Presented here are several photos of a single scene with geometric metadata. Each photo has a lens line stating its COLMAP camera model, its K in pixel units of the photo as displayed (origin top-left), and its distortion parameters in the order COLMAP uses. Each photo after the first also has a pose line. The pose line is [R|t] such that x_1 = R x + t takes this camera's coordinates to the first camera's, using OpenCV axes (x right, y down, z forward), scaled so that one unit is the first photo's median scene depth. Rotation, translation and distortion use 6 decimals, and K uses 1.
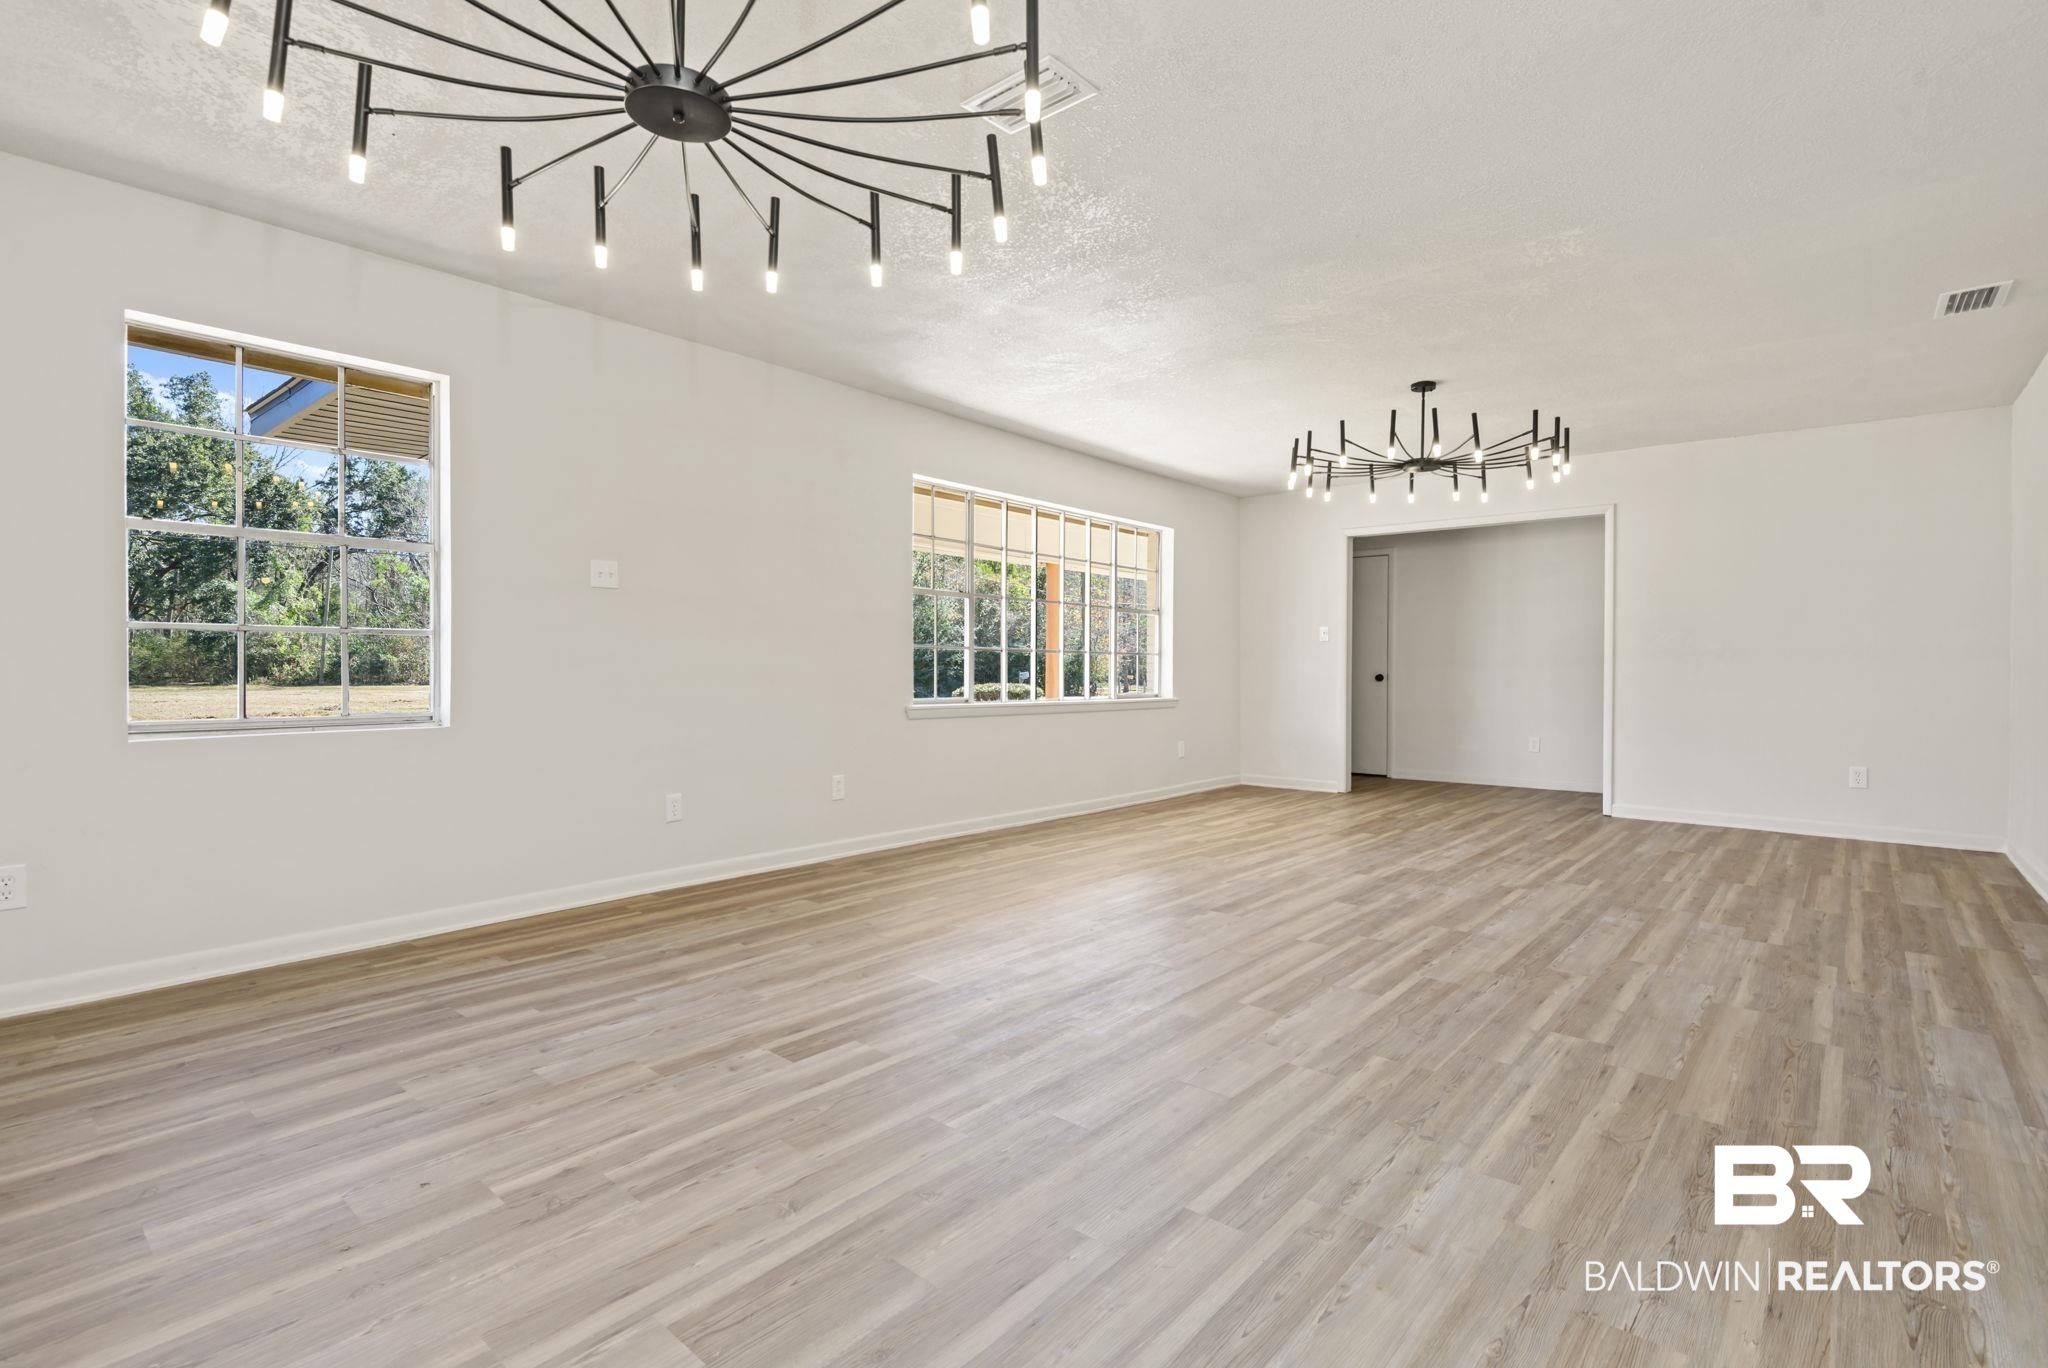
lens RADIAL K [[948.3, 0, 1013.6], [0, 948.3, 688.0], [0, 0, 1]] dist [0.000393, -0.000578]
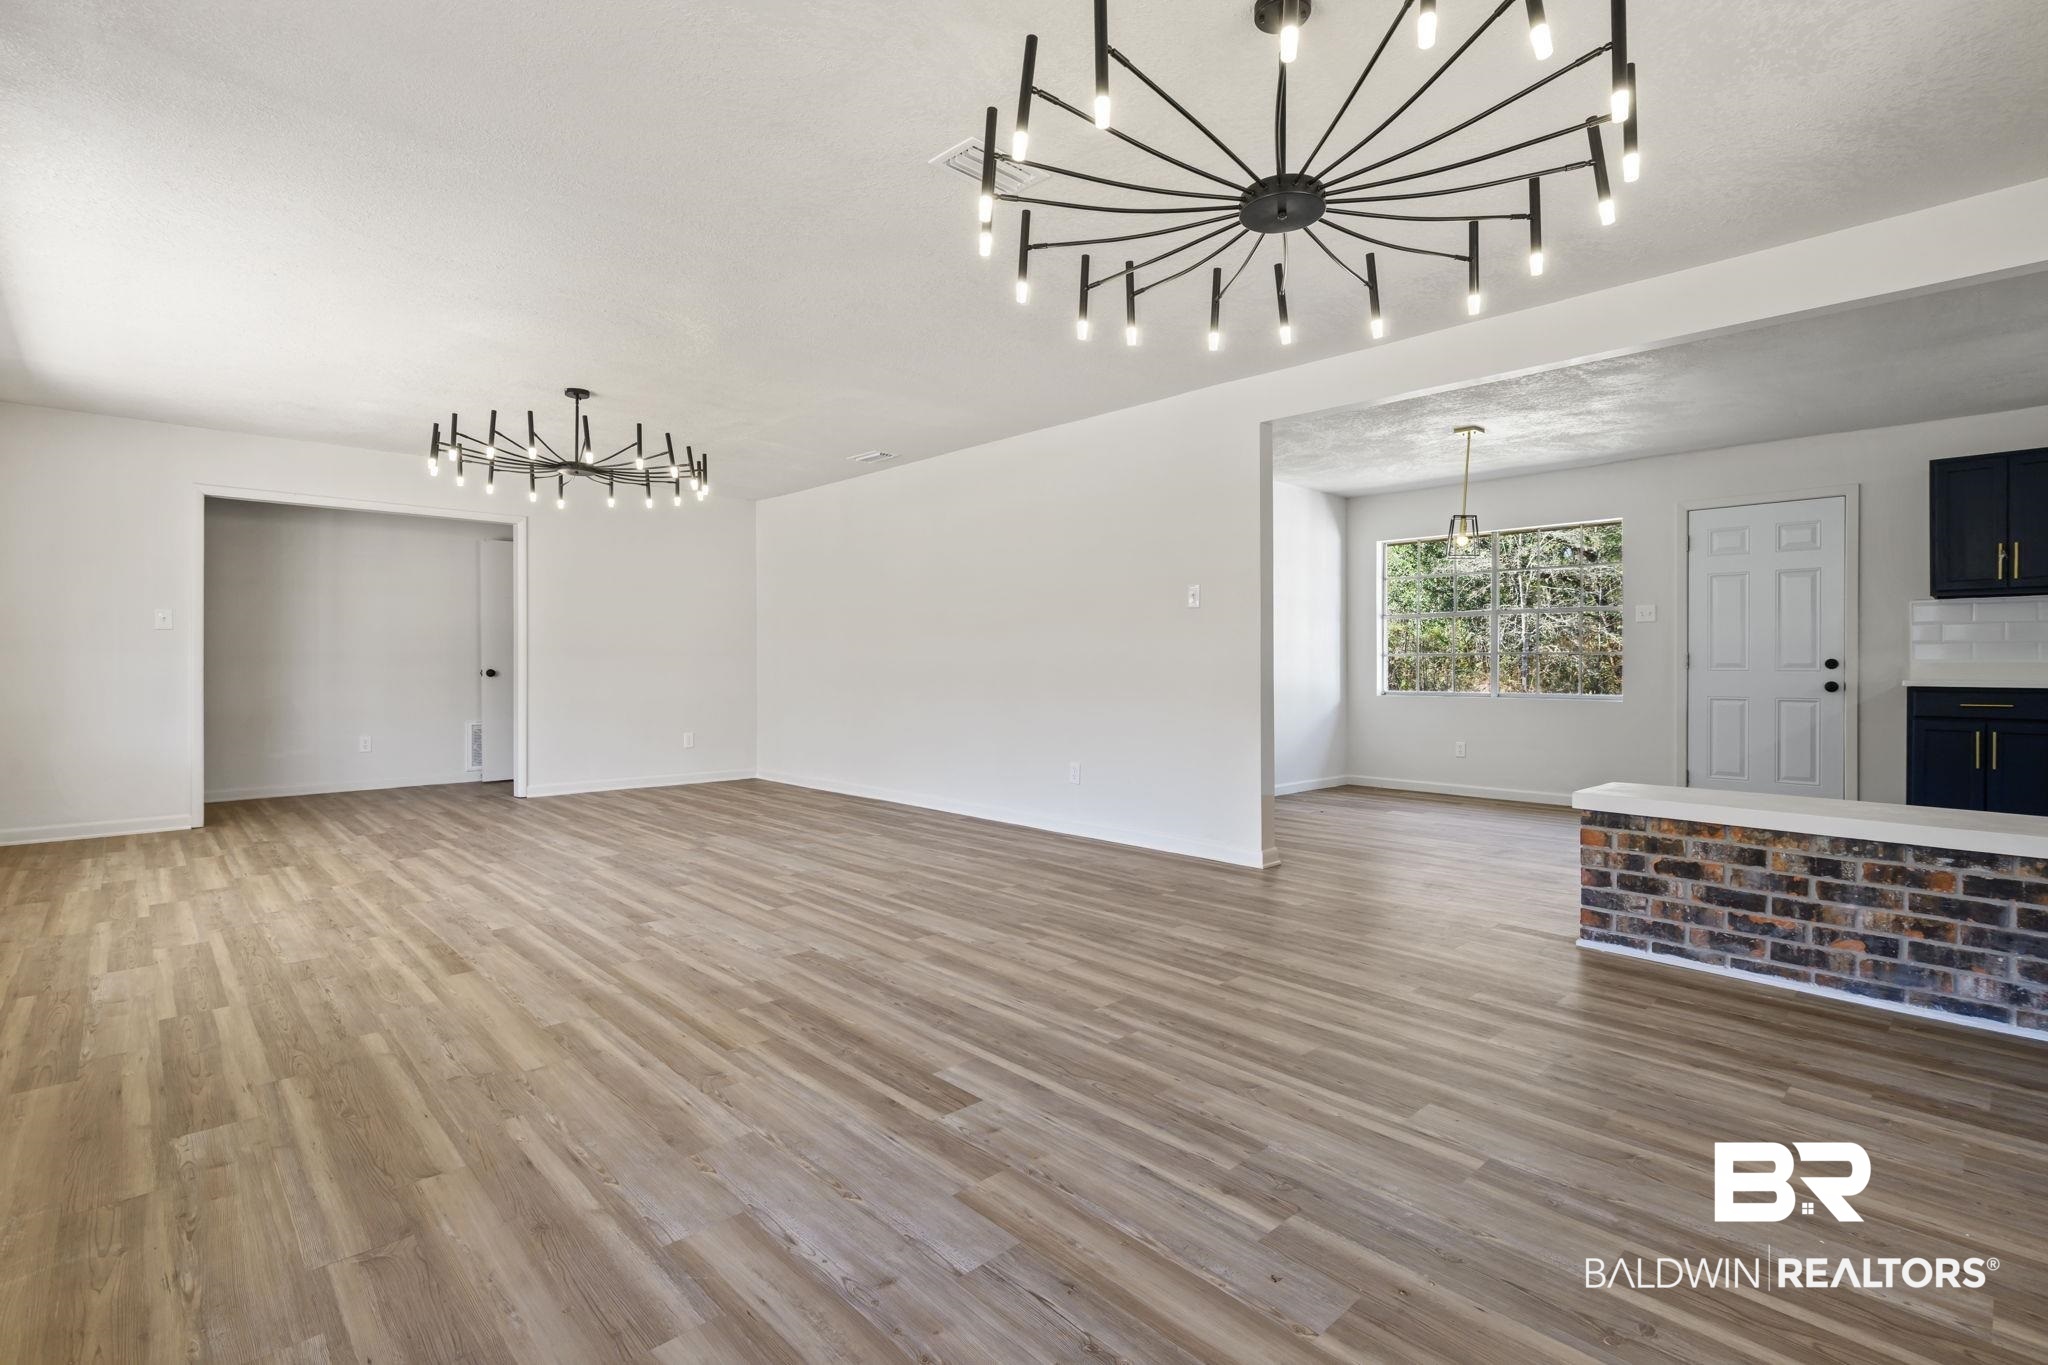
lens RADIAL K [[948.3, 0, 1019.9], [0, 948.3, 671.2], [0, 0, 1]] dist [0.000393, -0.000578]
pose [[0.110917, -0.014599, 0.993722, -1.100733], [0.026509, 0.999580, 0.011726, -0.027607], [-0.993476, 0.025042, 0.111257, 0.829656]]
